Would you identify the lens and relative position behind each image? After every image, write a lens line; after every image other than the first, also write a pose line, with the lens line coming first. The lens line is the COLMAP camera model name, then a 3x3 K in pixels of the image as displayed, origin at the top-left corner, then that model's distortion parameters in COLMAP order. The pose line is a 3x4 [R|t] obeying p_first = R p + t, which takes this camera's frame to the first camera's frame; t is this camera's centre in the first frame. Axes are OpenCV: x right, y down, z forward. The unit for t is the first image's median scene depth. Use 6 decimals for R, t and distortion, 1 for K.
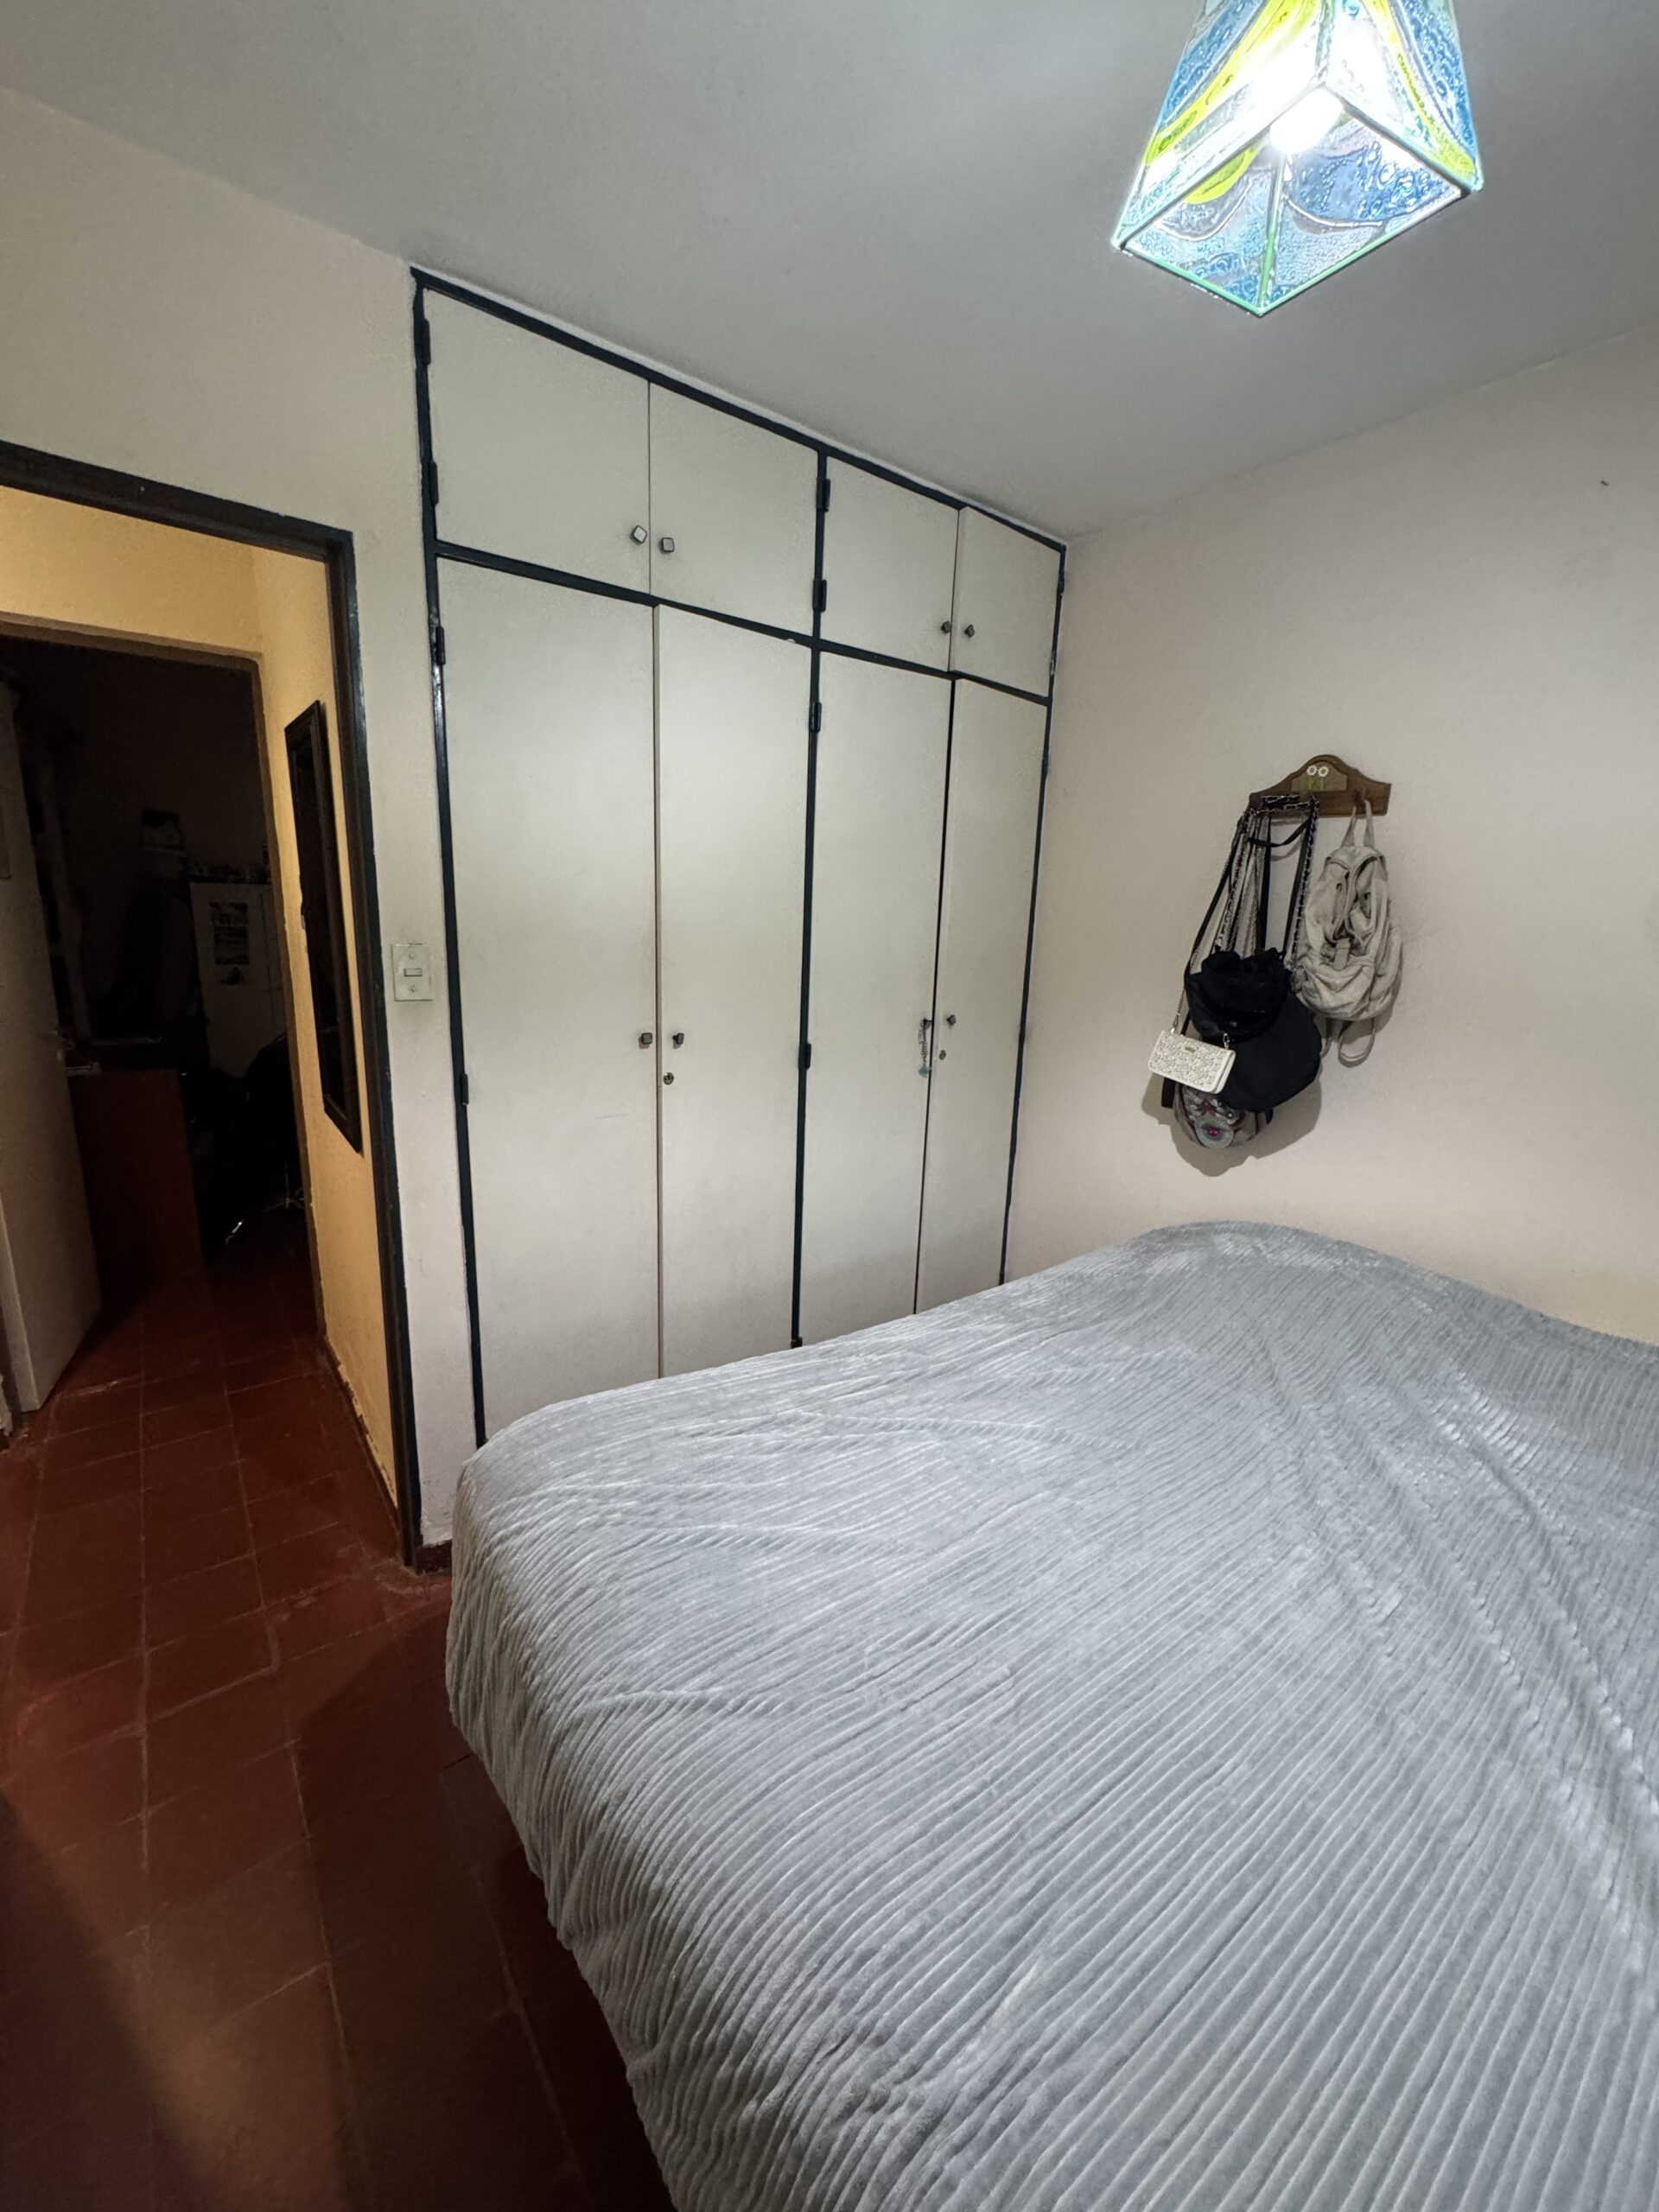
lens RADIAL K [[892.0, 0, 835.2], [0, 892.0, 1120.1], [0, 0, 1]] dist [0.003250, -0.000719]
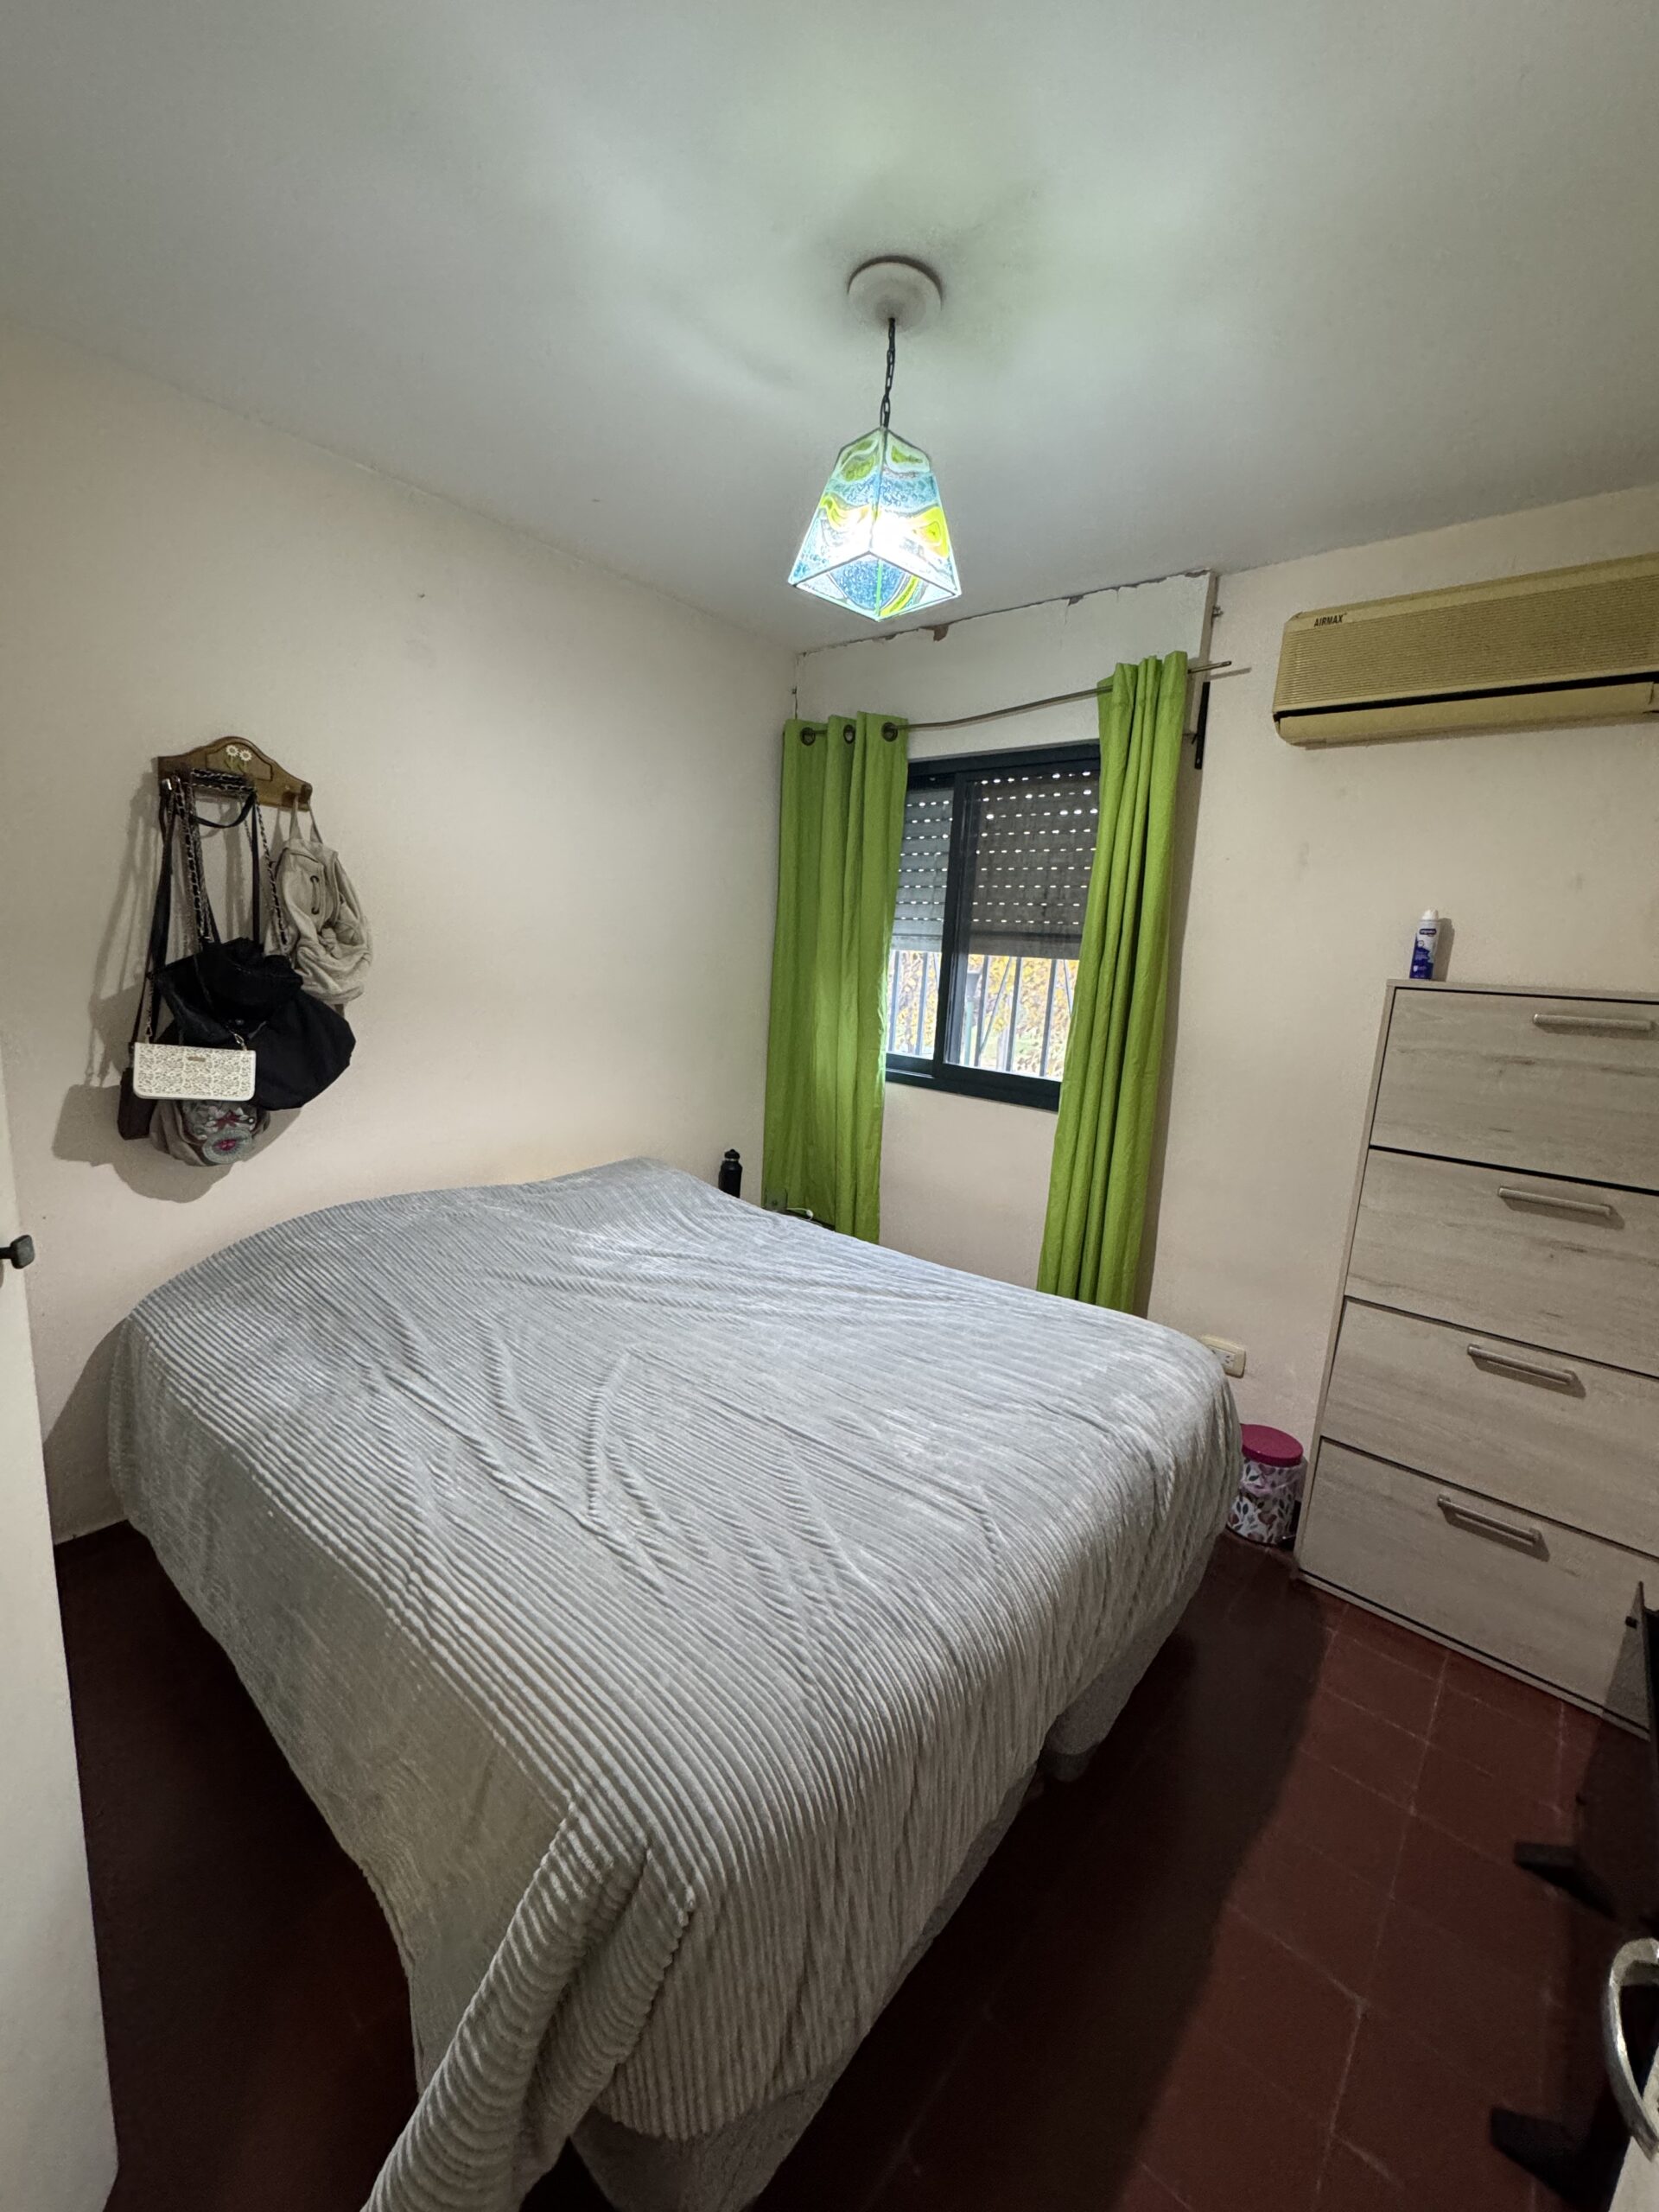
lens RADIAL K [[892.0, 0, 821.6], [0, 892.0, 1105.7], [0, 0, 1]] dist [0.003250, -0.000719]
pose [[-0.215291, -0.213266, 0.952978, -0.718011], [0.157181, 0.955571, 0.249356, -0.203062], [-0.963817, 0.203474, -0.172205, 0.766402]]
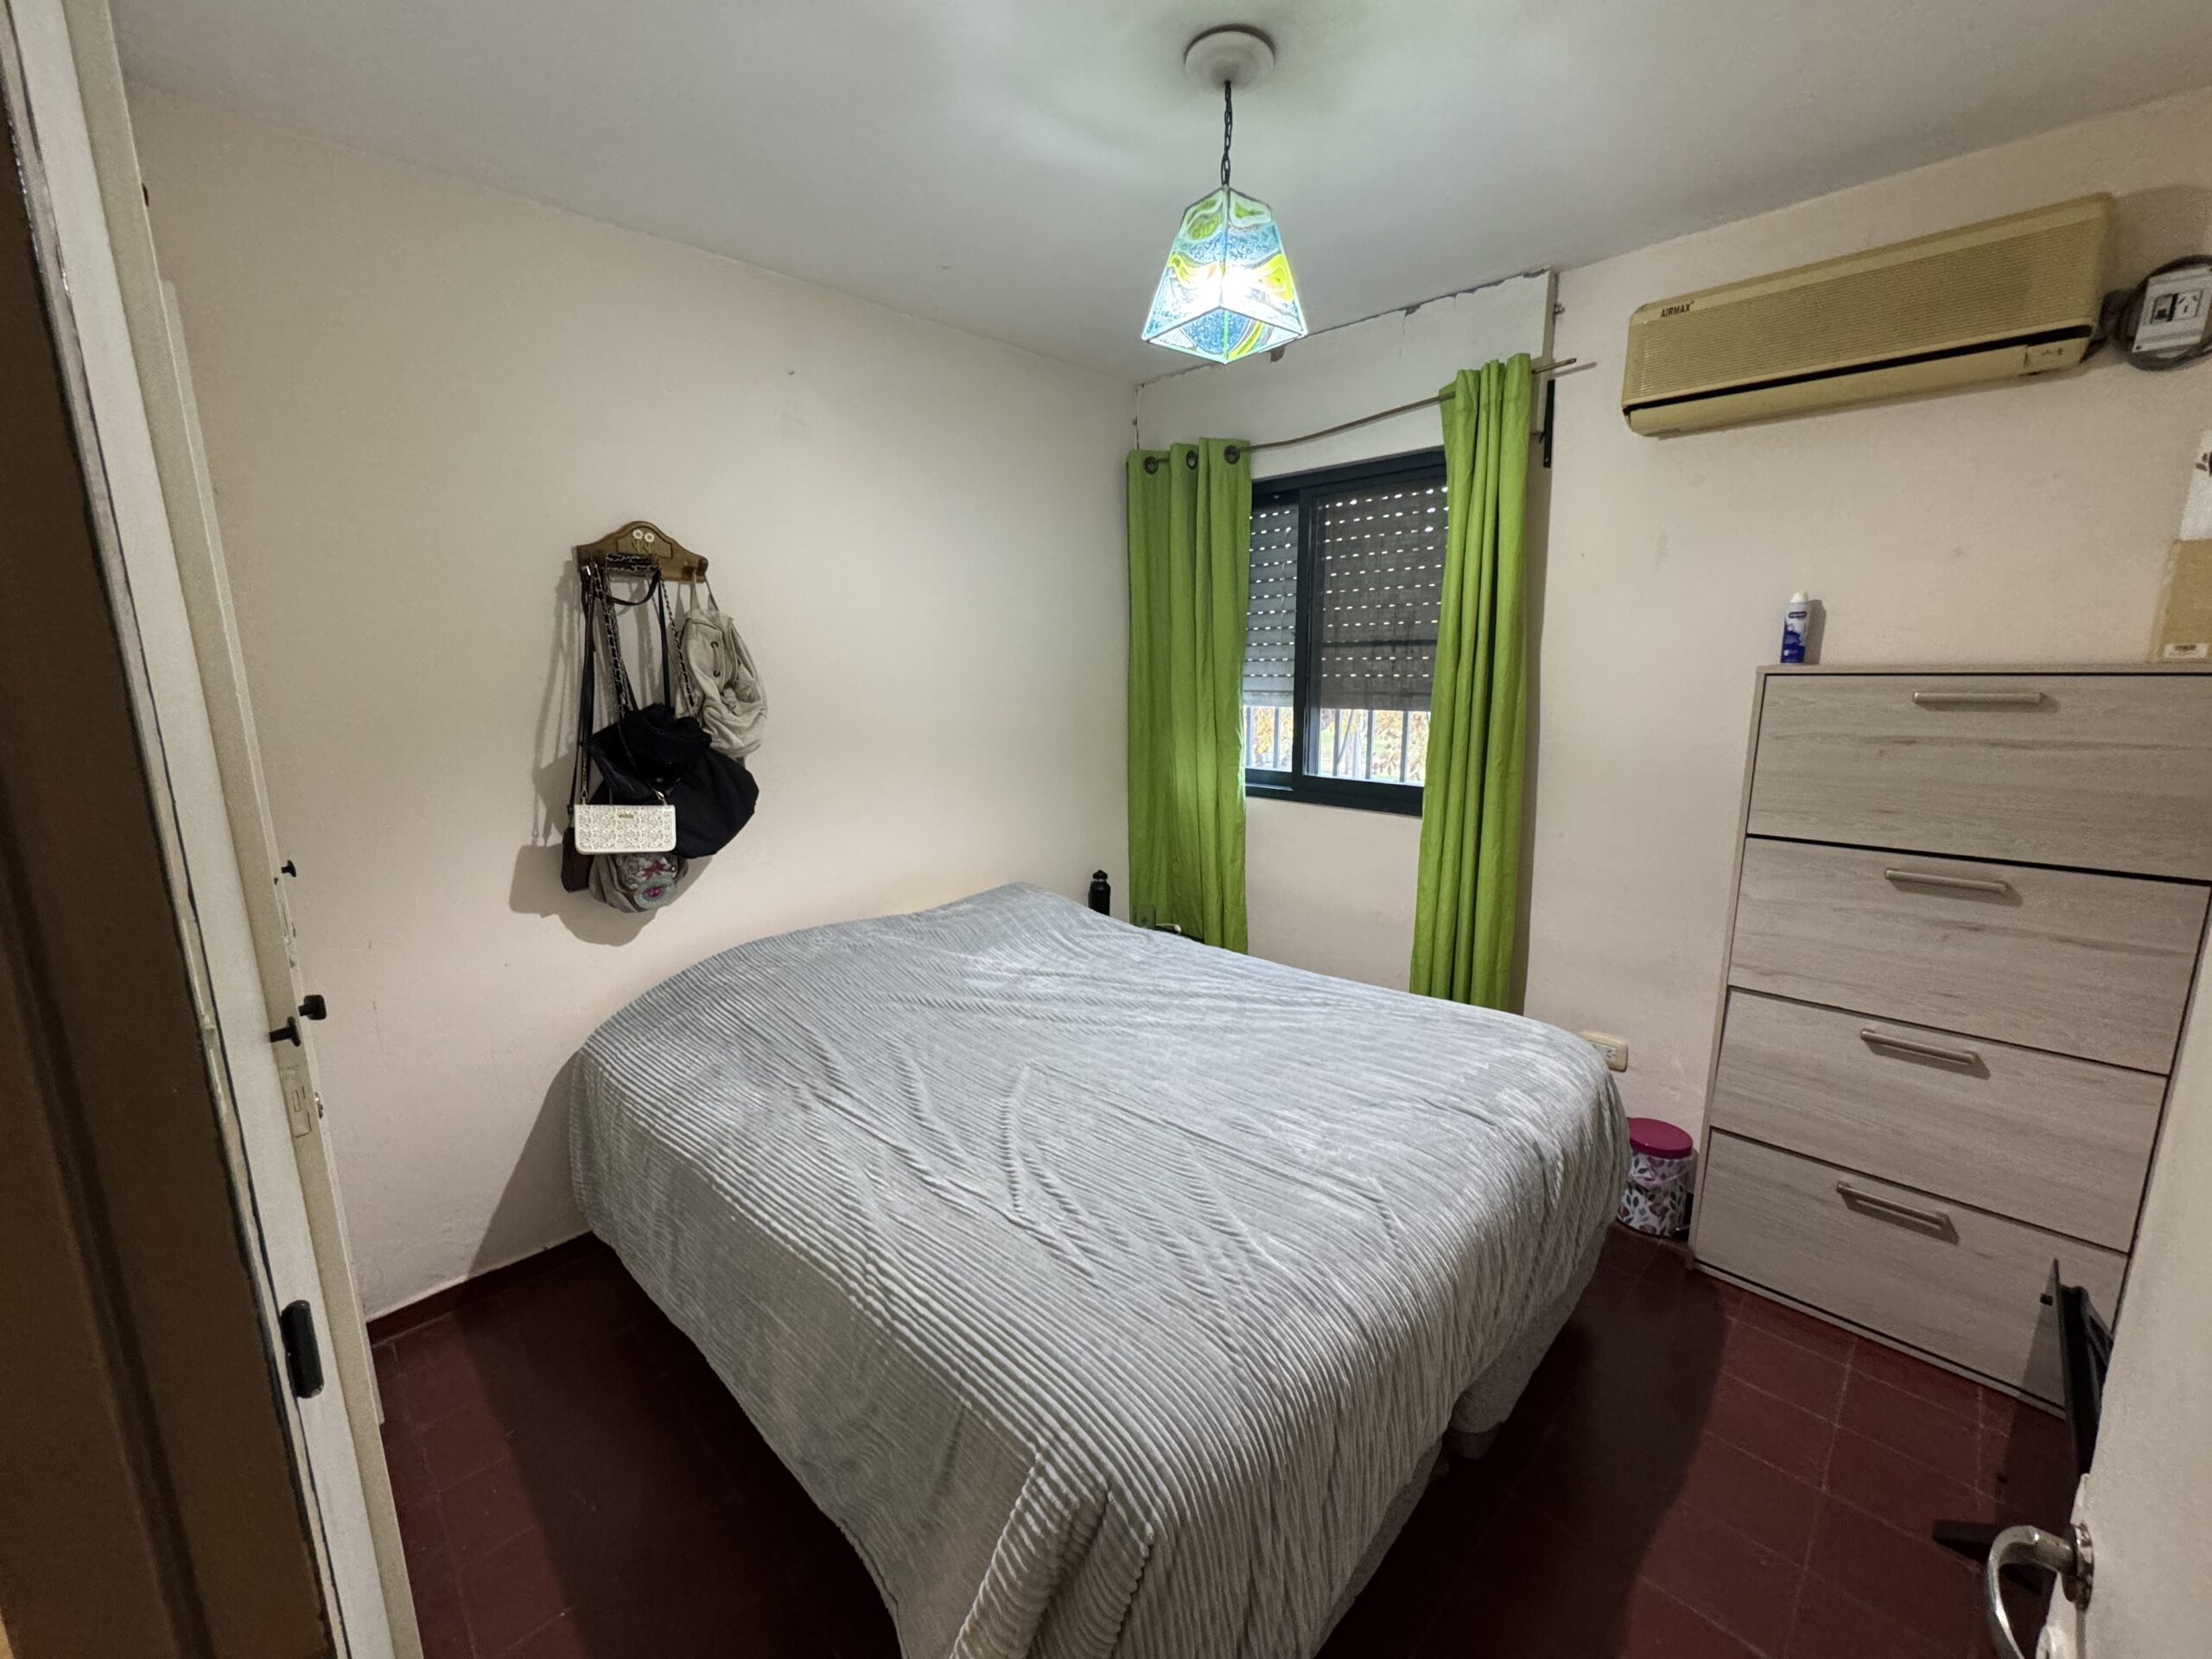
lens RADIAL K [[892.0, 0, 1098.7], [0, 892.0, 829.1], [0, 0, 1]] dist [0.003250, -0.000719]
pose [[-0.151375, -0.211320, 0.965624, -0.769087], [0.230761, 0.942334, 0.242398, -0.234617], [-0.961163, 0.259521, -0.093882, 0.806979]]
